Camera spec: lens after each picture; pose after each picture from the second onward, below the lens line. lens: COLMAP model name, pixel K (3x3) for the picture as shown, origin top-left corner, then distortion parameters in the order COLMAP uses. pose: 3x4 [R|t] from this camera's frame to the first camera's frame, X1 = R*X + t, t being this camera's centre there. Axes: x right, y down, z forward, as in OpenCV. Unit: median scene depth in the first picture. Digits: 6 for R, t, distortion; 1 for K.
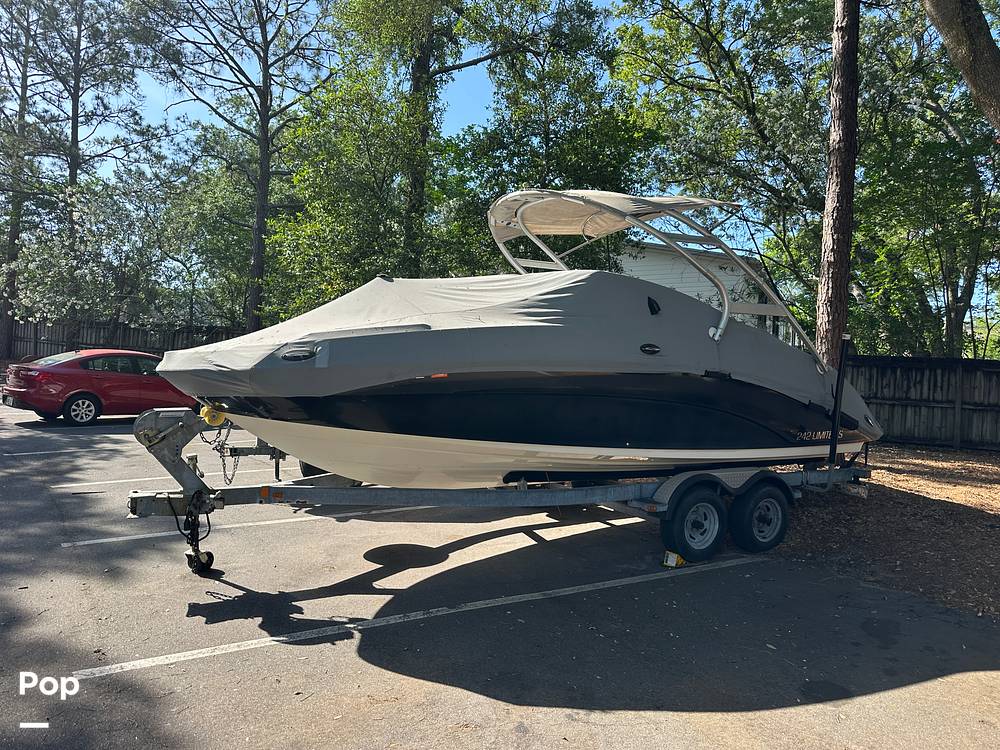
lens RADIAL K [[712.4, 0, 498.9], [0, 712.4, 373.9], [0, 0, 1]] dist [0.013589, -0.016759]
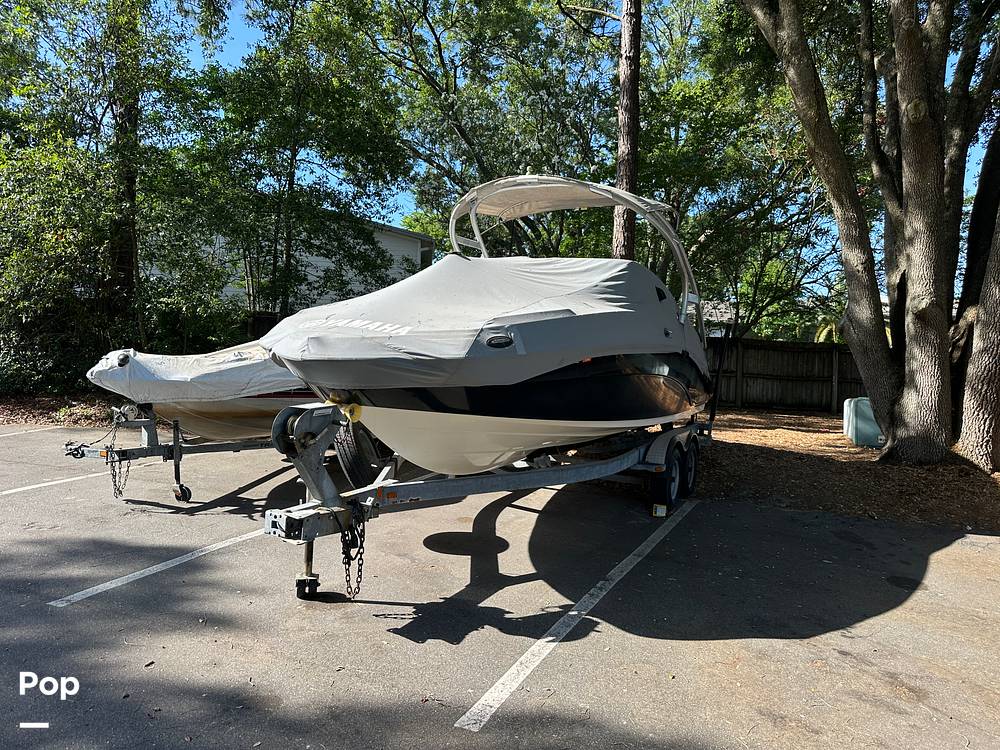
lens RADIAL K [[712.4, 0, 464.6], [0, 712.4, 377.9], [0, 0, 1]] dist [0.013589, -0.016759]
pose [[0.841121, -0.031725, 0.539916, -0.837964], [0.002677, 0.998510, 0.054502, -0.030191], [-0.540840, -0.044397, 0.839953, 0.248956]]
